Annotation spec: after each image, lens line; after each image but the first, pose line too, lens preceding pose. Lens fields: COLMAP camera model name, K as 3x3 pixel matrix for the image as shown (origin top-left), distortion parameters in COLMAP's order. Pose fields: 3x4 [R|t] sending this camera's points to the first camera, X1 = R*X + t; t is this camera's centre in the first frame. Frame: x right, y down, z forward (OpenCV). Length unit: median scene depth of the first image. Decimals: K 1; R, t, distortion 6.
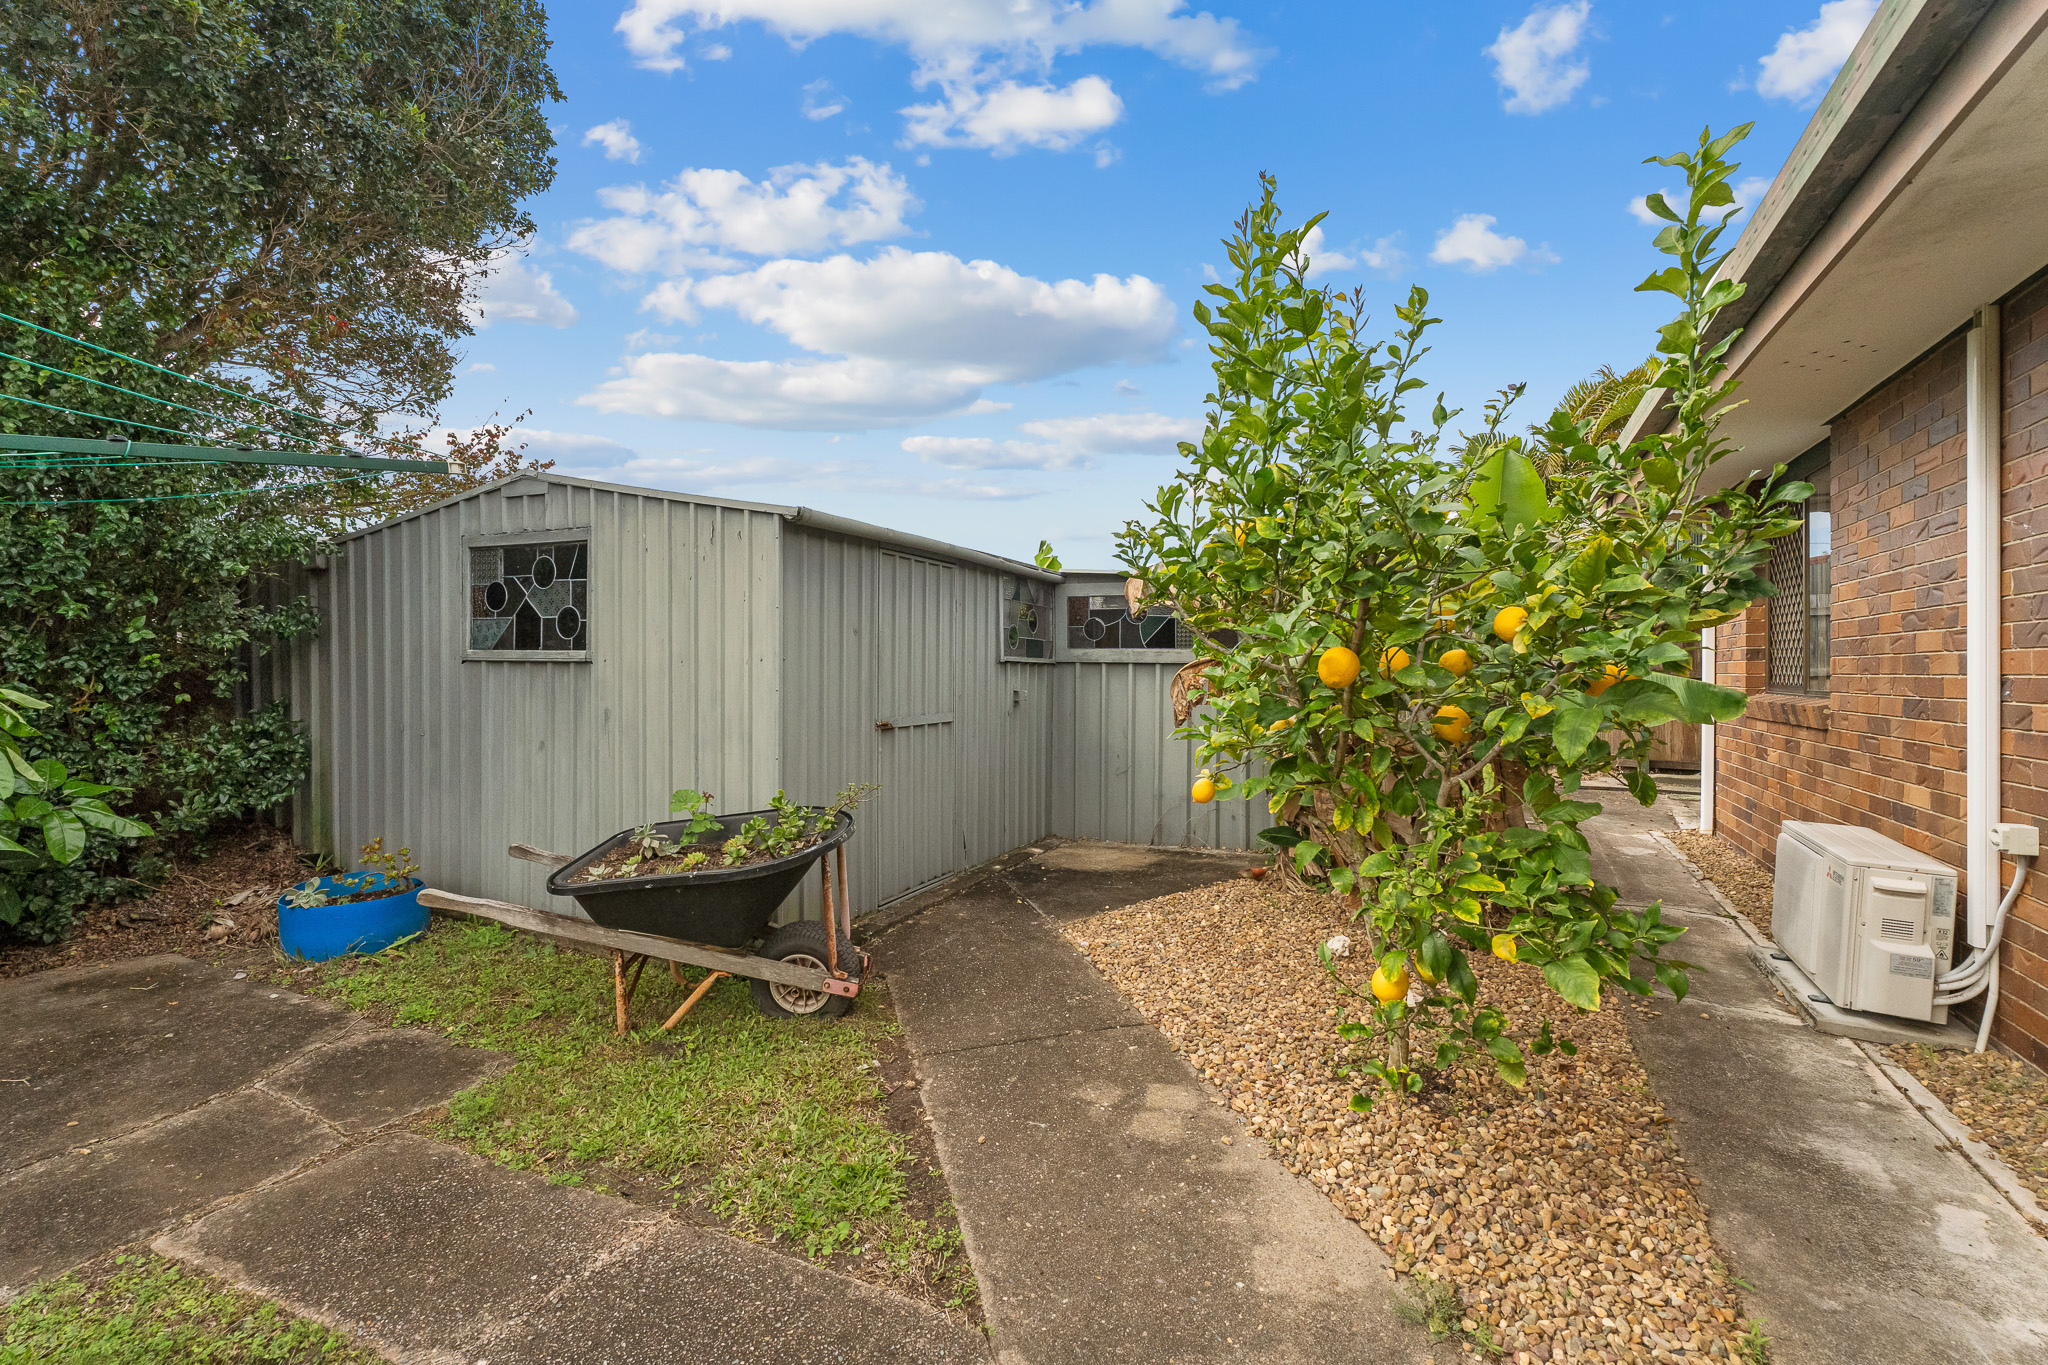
lens RADIAL K [[926.2, 0, 1024.0], [0, 926.2, 682.5], [0, 0, 1]] dist [0.012059, -0.000175]
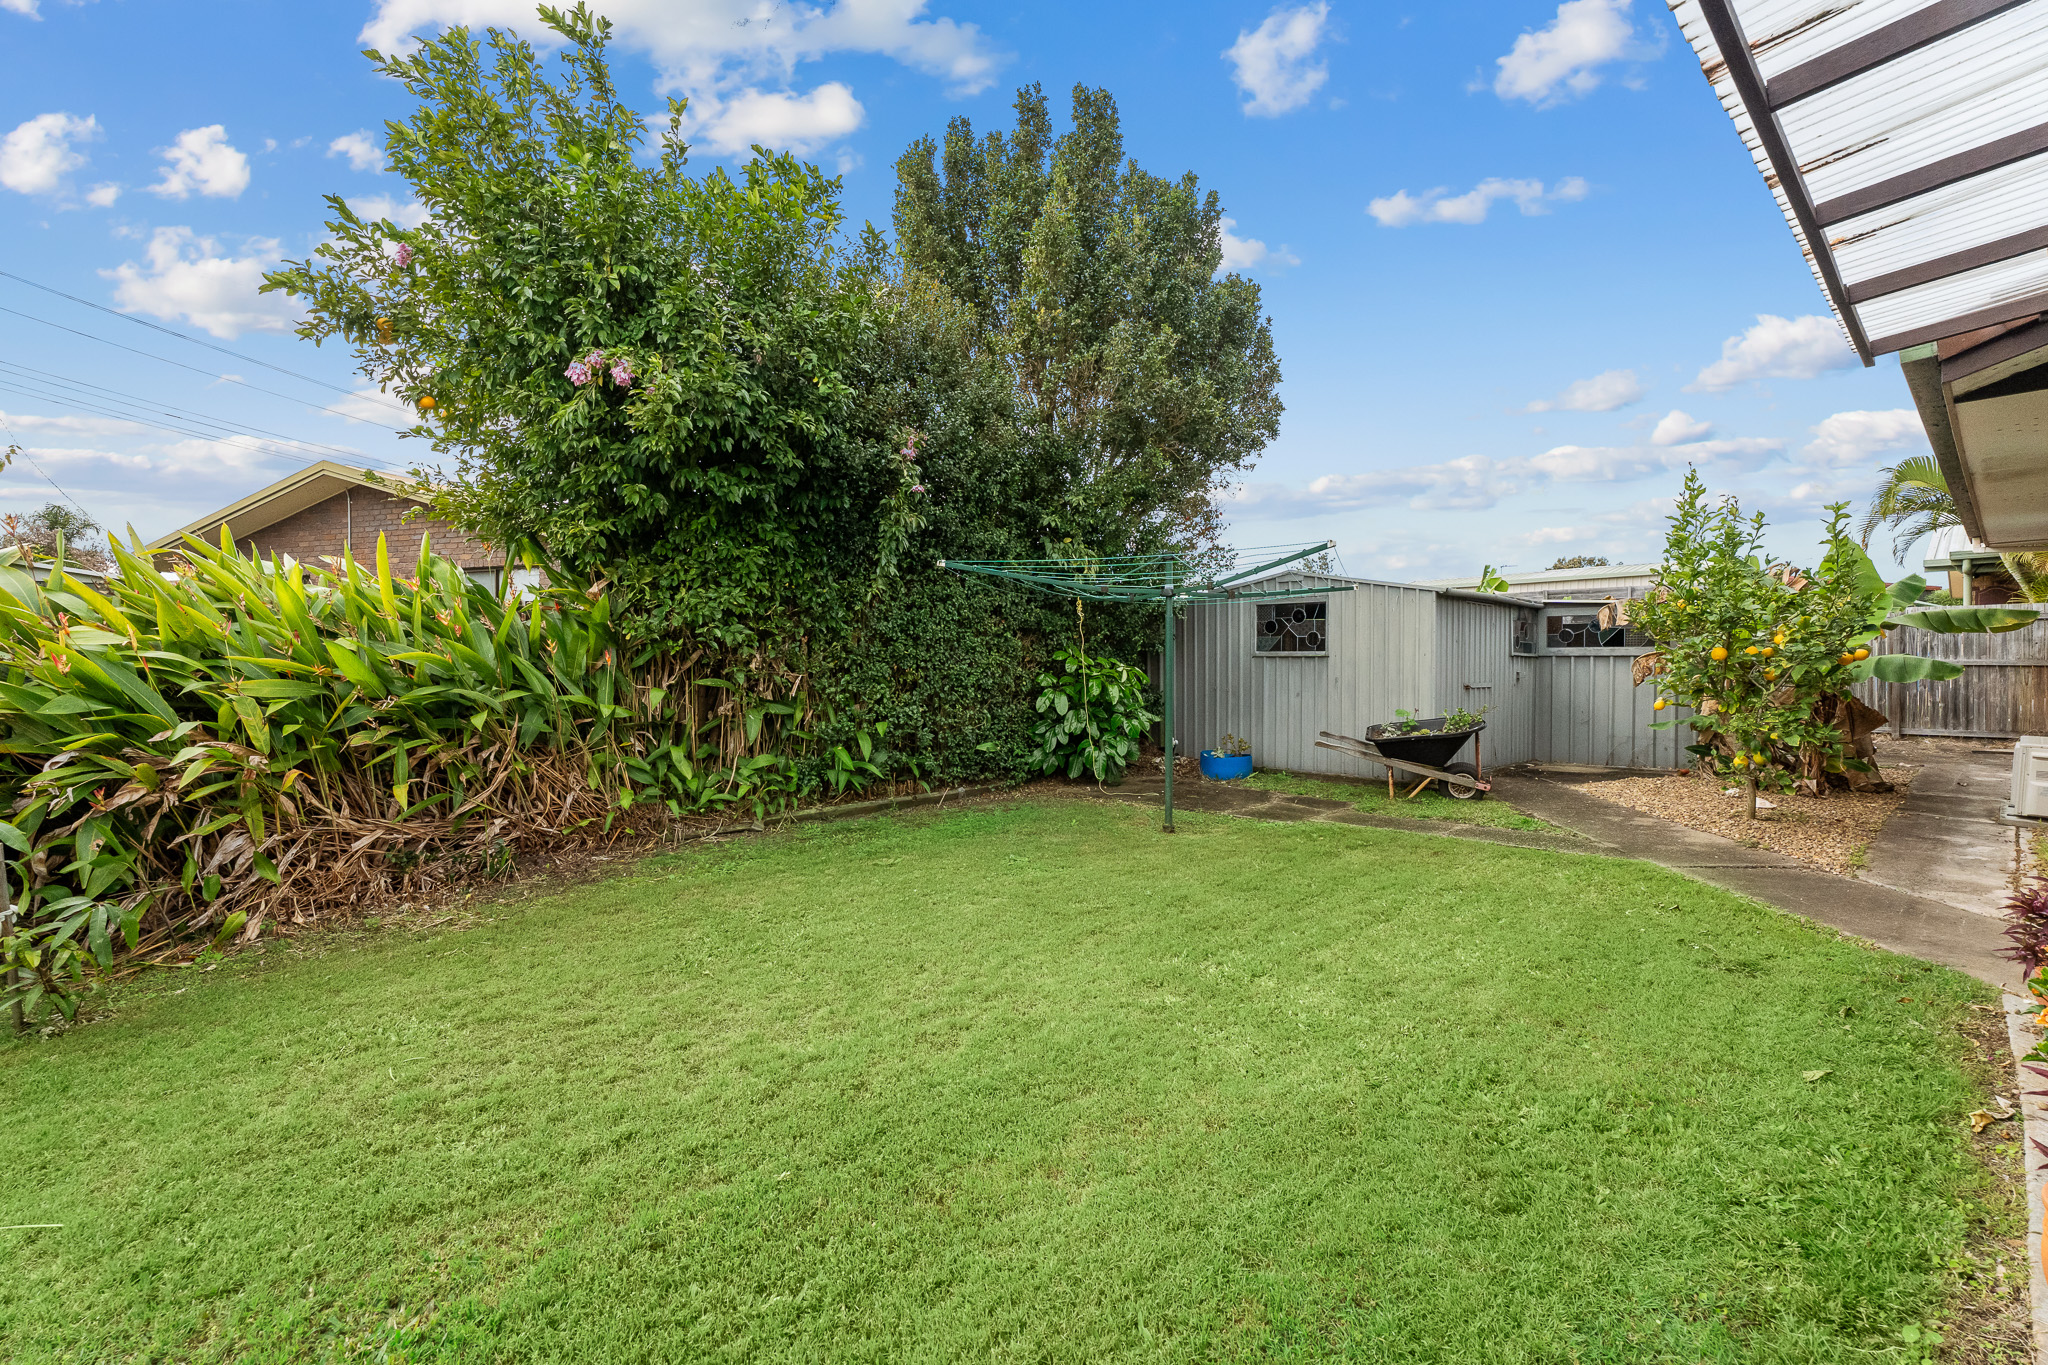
lens RADIAL K [[926.2, 0, 1024.0], [0, 926.2, 682.5], [0, 0, 1]] dist [0.012059, -0.000175]
pose [[0.934539, 0.003254, -0.355845, -0.354459], [-0.002705, 0.999994, 0.002040, 0.038127], [0.355850, -0.000943, 0.934543, -1.346411]]
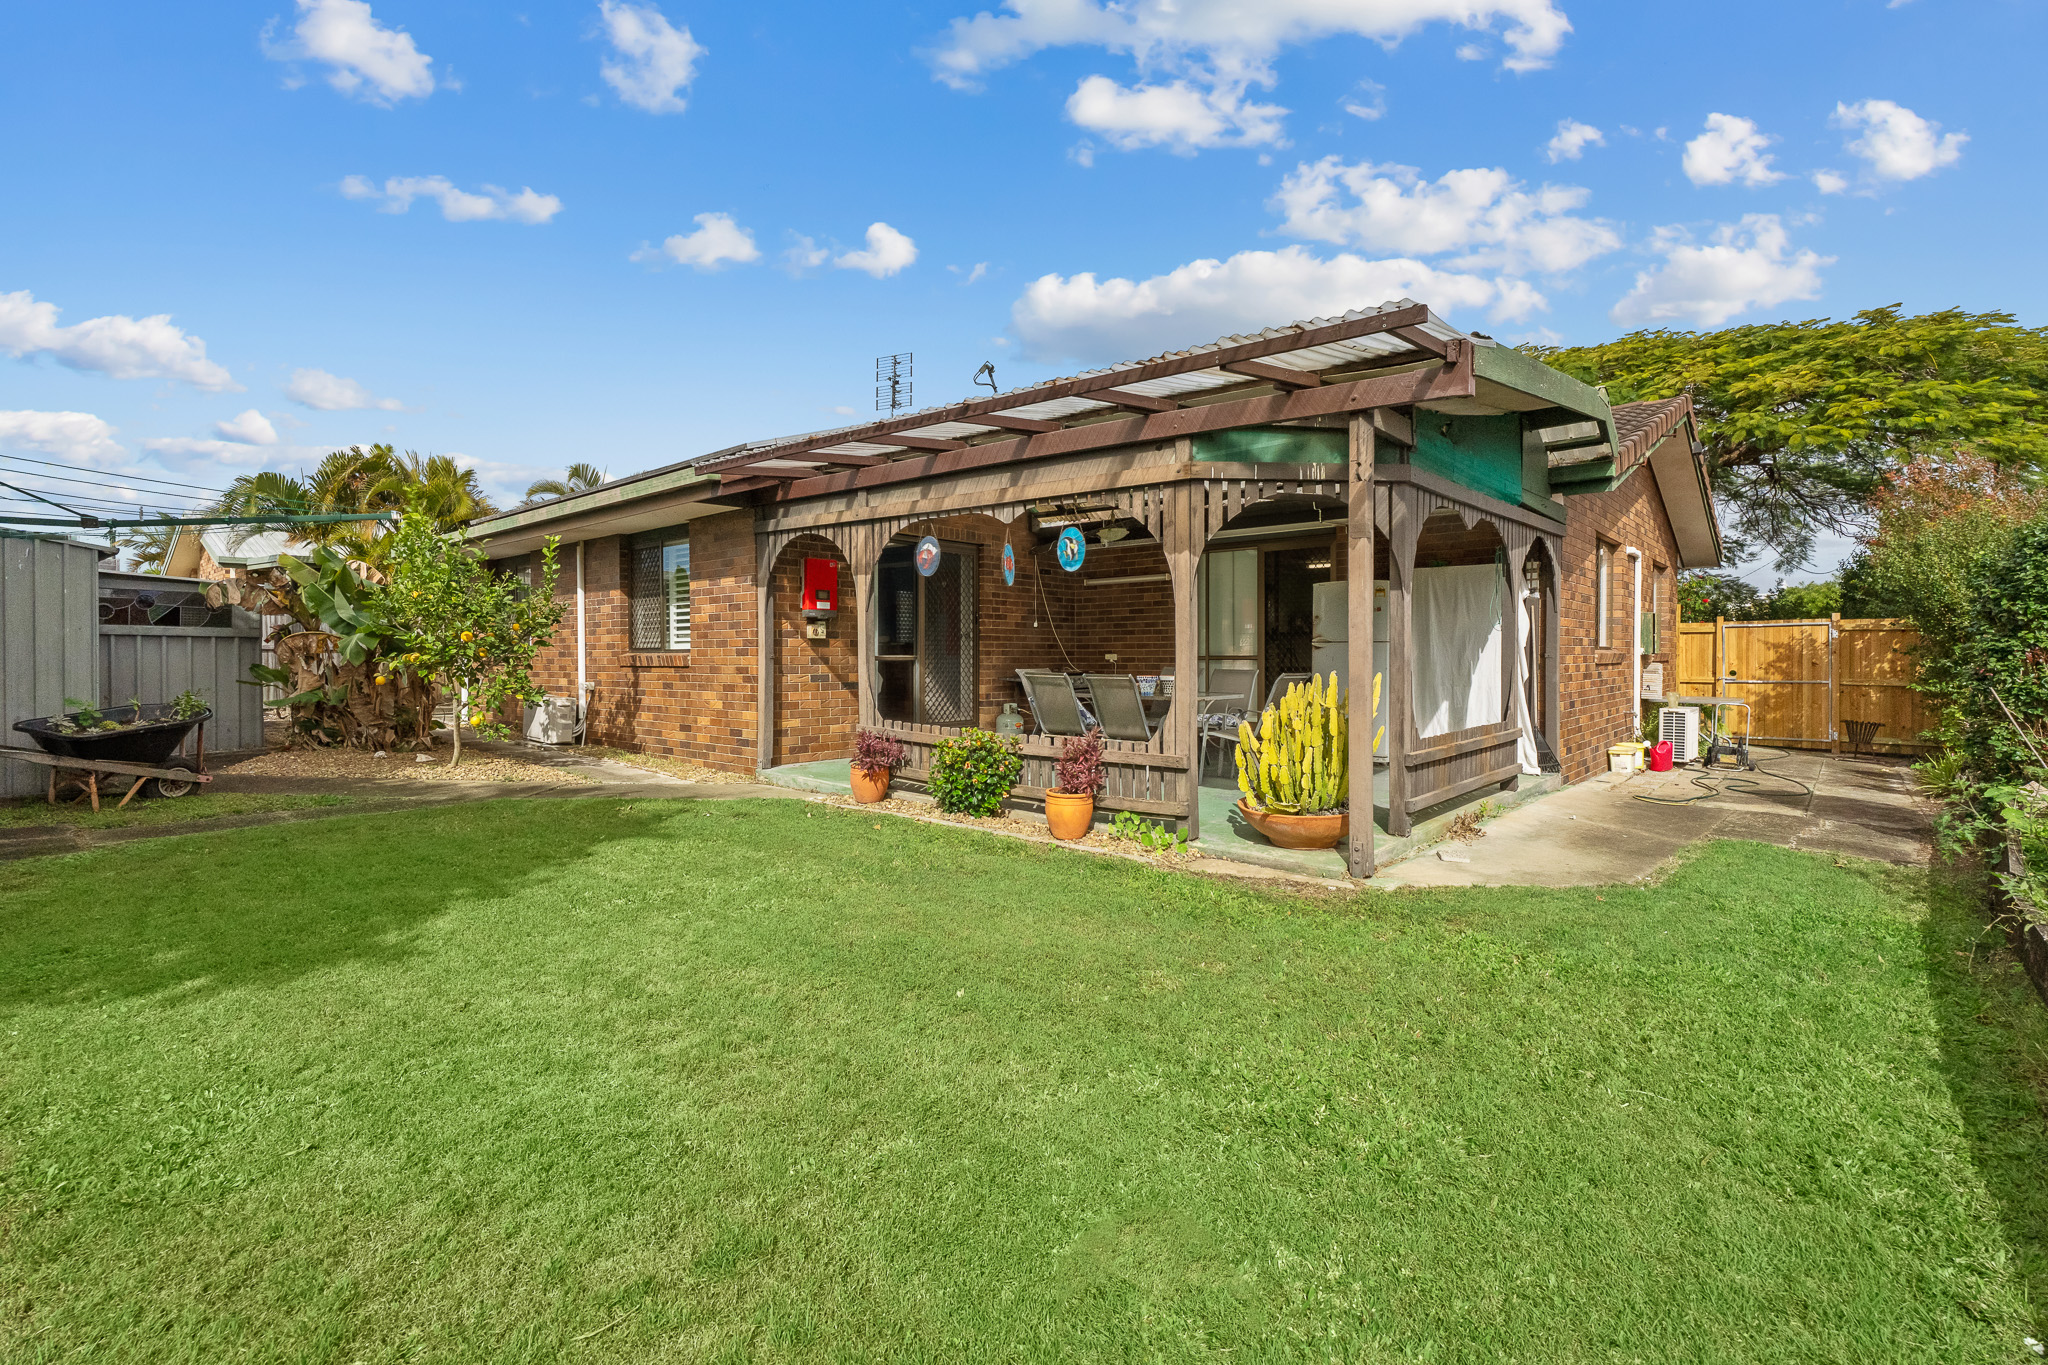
lens RADIAL K [[926.2, 0, 1024.0], [0, 926.2, 682.5], [0, 0, 1]] dist [0.012059, -0.000175]
pose [[0.267393, -0.027226, 0.963203, -1.401169], [0.014688, 0.999600, 0.024177, 0.058149], [-0.963476, 0.007683, 0.267686, -1.139283]]
